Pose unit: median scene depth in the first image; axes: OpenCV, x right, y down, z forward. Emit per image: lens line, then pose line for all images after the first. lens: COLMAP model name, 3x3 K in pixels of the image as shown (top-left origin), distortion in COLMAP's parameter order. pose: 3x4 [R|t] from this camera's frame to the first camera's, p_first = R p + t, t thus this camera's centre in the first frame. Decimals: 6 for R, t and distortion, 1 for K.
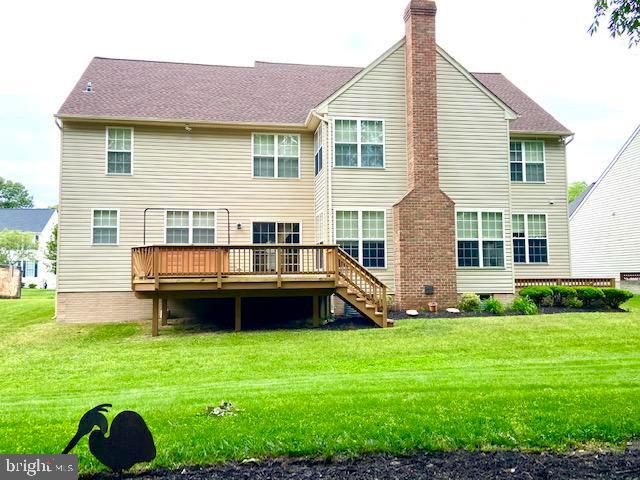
lens RADIAL K [[529.3, 0, 322.4], [0, 529.3, 239.6], [0, 0, 1]] dist [0.028880, -0.003208]
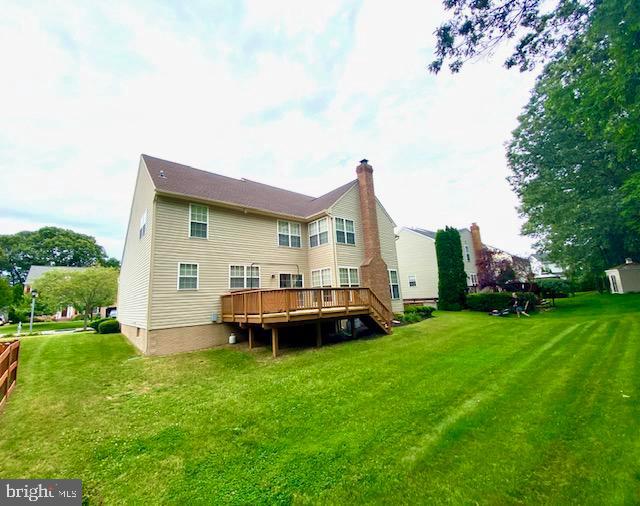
lens RADIAL K [[265.9, 0, 297.3], [0, 265.9, 250.9], [0, 0, 1]] dist [0.034444, 0.000014]
pose [[0.879109, 0.053730, 0.473582, -0.541147], [0.005211, 0.992483, -0.122275, -0.004124], [-0.476592, 0.109960, 0.872221, 0.304396]]
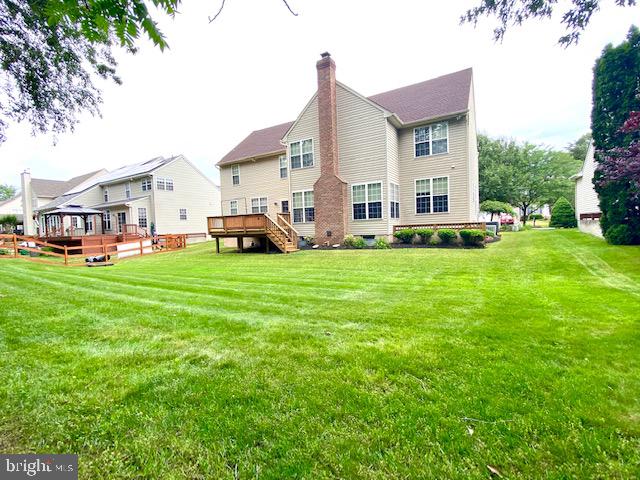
lens RADIAL K [[279.8, 0, 320.0], [0, 279.8, 240.0], [0, 0, 1]] dist [0.002065, 0.000014]
pose [[0.772279, 0.012178, -0.635167, 0.789189], [0.080673, 0.989842, 0.117066, 0.003901], [0.630140, -0.141648, 0.763452, 0.272533]]
